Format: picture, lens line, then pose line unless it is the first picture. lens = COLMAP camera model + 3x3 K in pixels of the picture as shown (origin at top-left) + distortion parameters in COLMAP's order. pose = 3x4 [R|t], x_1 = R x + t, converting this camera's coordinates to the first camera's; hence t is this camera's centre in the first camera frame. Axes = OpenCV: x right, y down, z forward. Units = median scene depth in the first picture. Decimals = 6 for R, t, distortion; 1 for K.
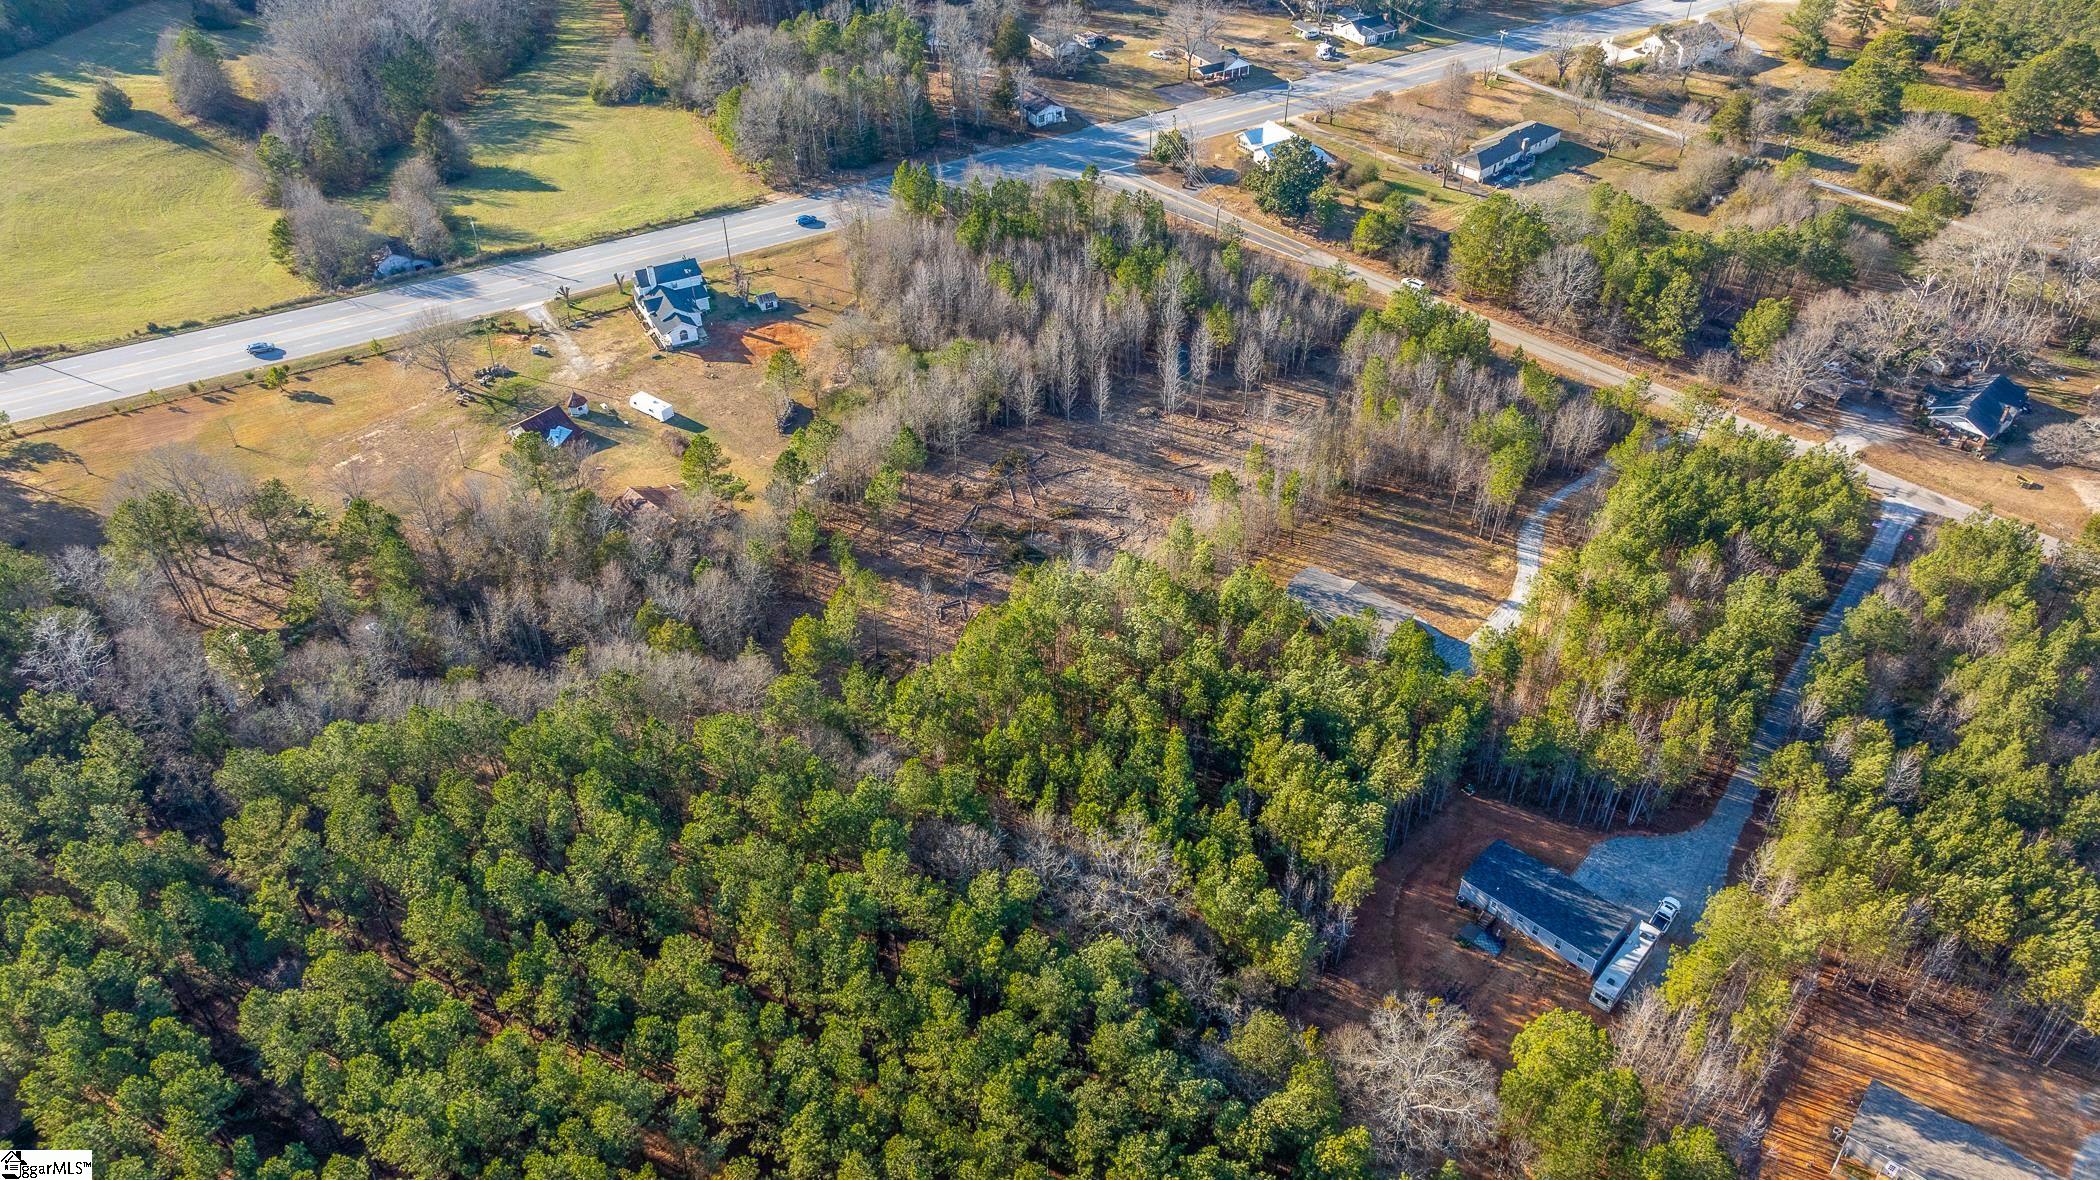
lens RADIAL K [[1516.1, 0, 1044.0], [0, 1516.1, 595.1], [0, 0, 1]] dist [-0.027001, 0.069346]
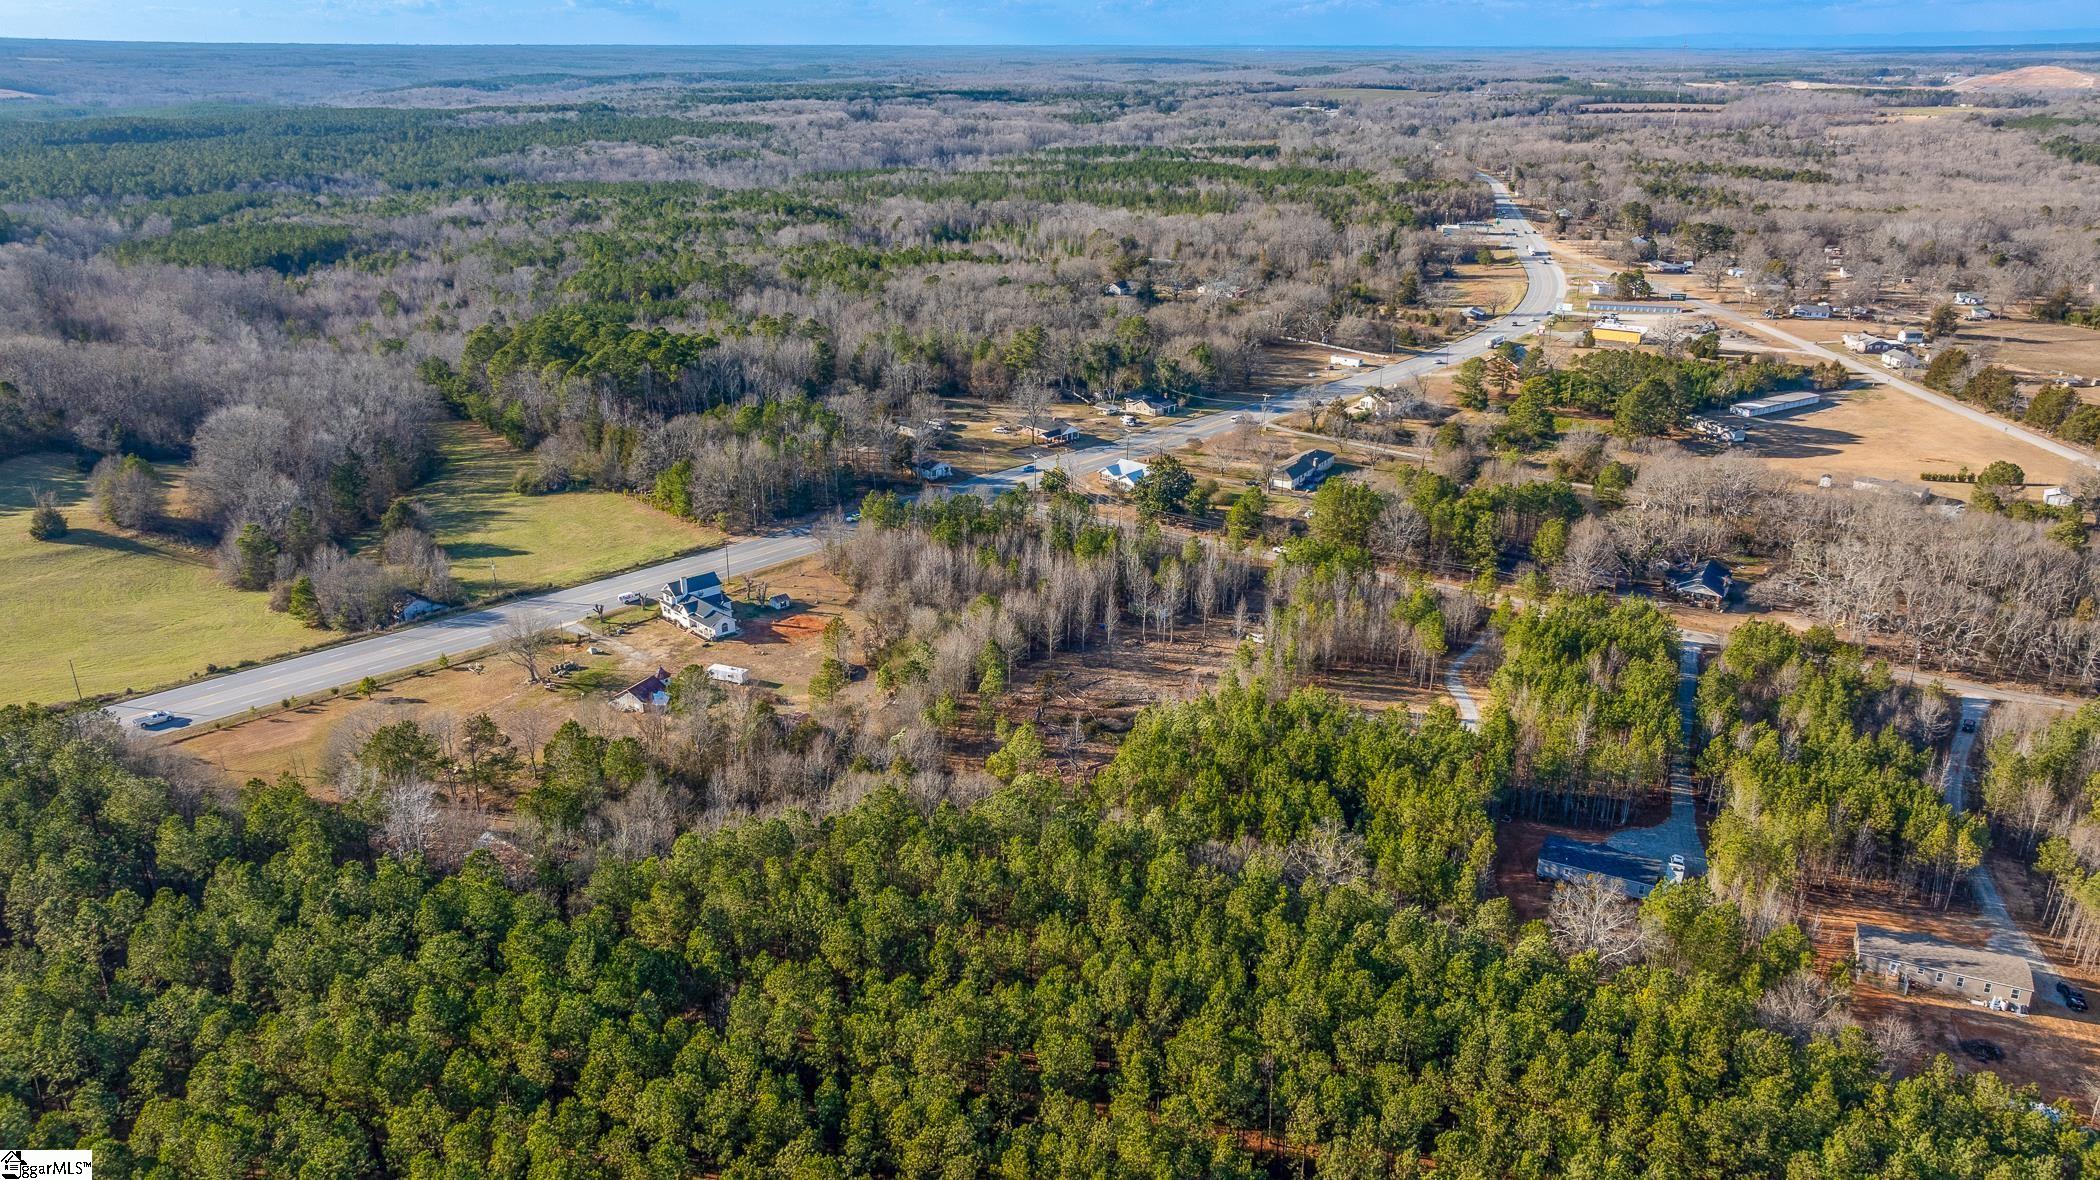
lens RADIAL K [[1566.6, 0, 1050.0], [0, 1566.6, 590.0], [0, 0, 1]] dist [-0.000948, 0.011525]
pose [[0.960908, -0.082963, 0.264147, -0.306715], [0.163787, 0.939540, -0.300730, 0.197416], [-0.223228, 0.332238, 0.916399, -0.157098]]
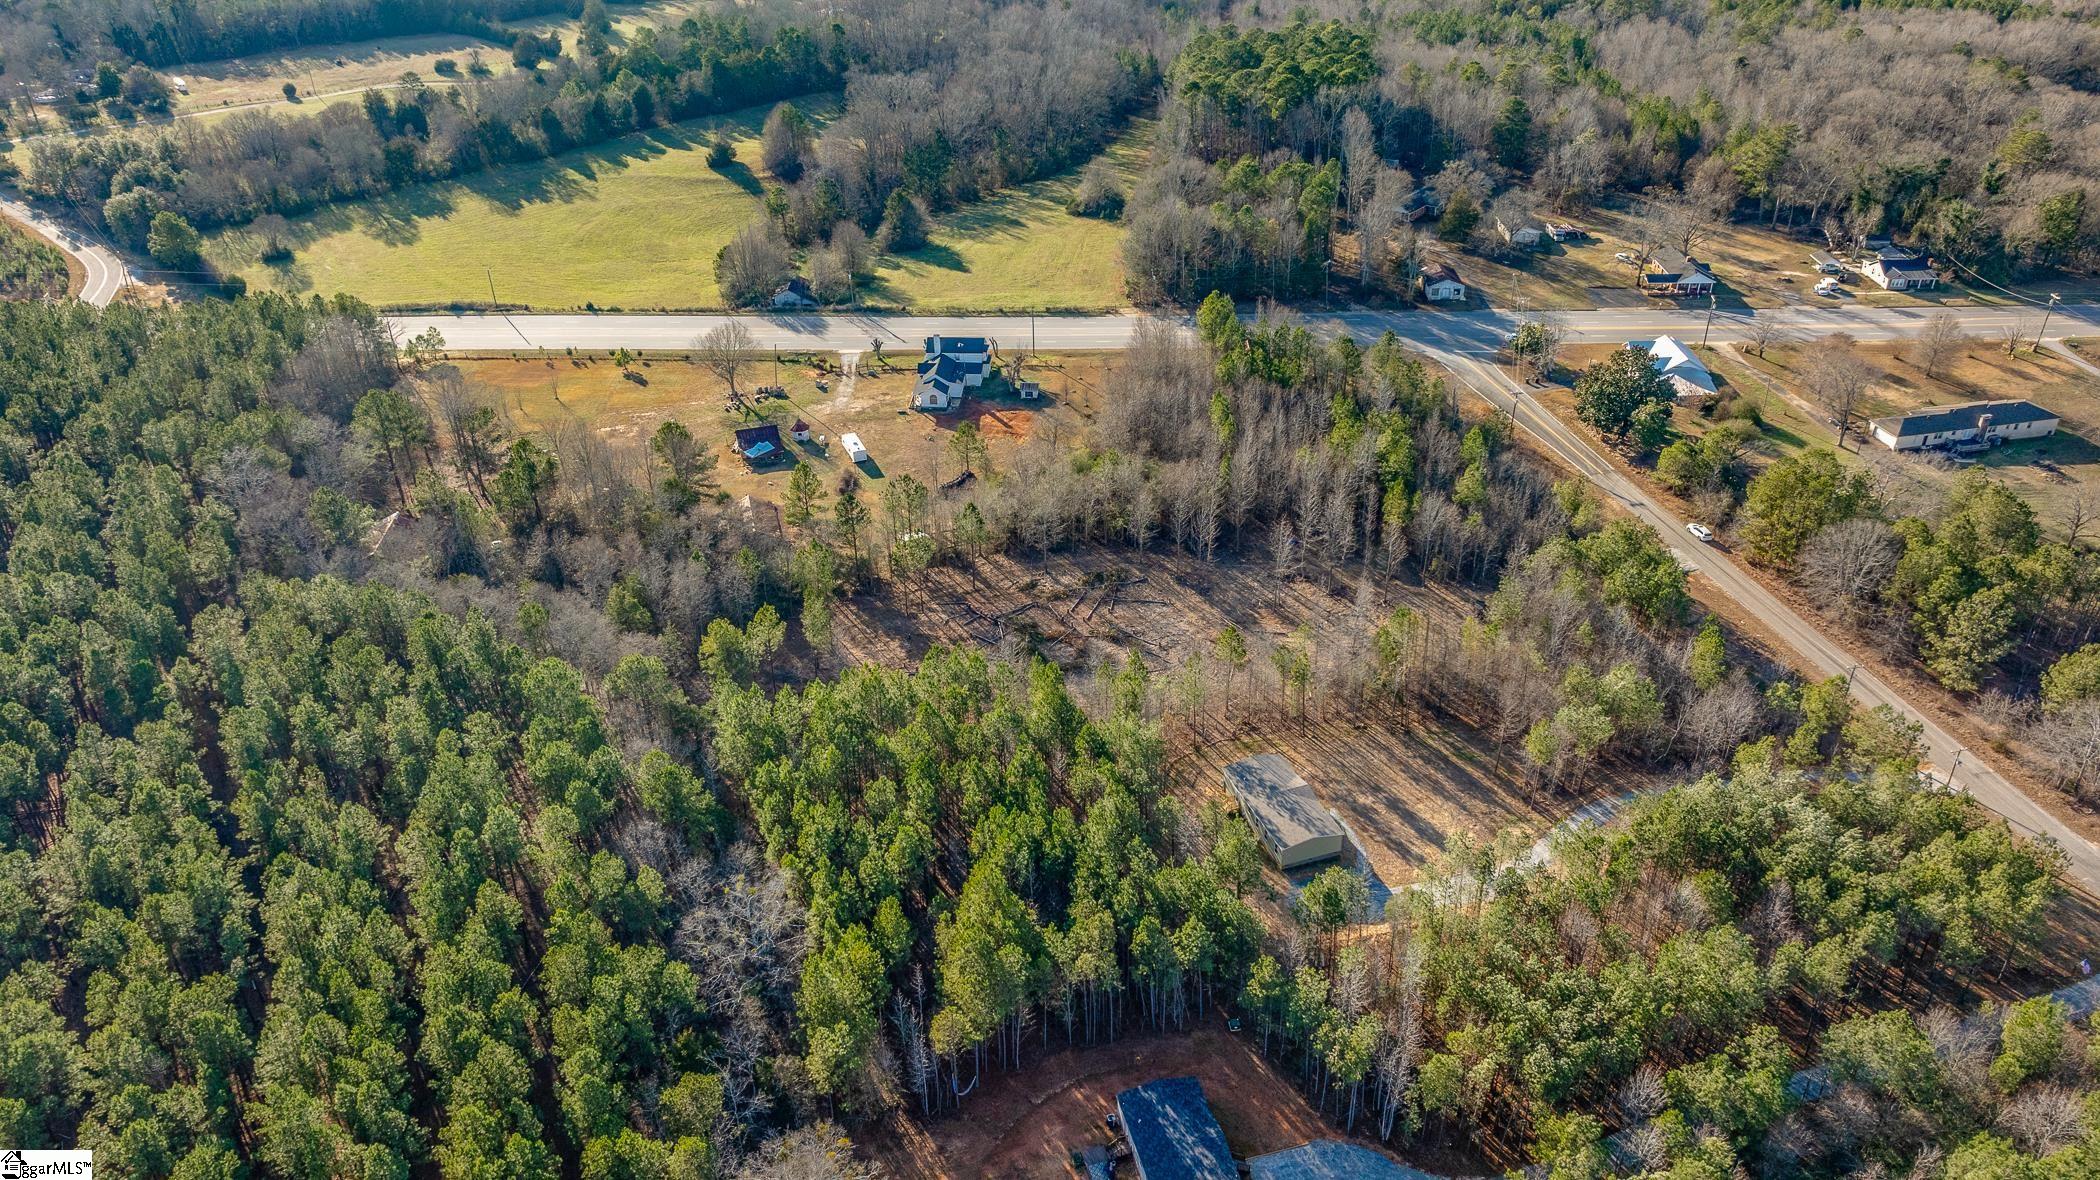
lens RADIAL K [[1566.6, 0, 1050.0], [0, 1566.6, 590.0], [0, 0, 1]] dist [-0.000948, 0.011525]
pose [[0.841472, 0.262461, -0.472271, 0.375970], [-0.323680, 0.944754, -0.051678, -0.015290], [0.432616, 0.196350, 0.879937, 0.094790]]
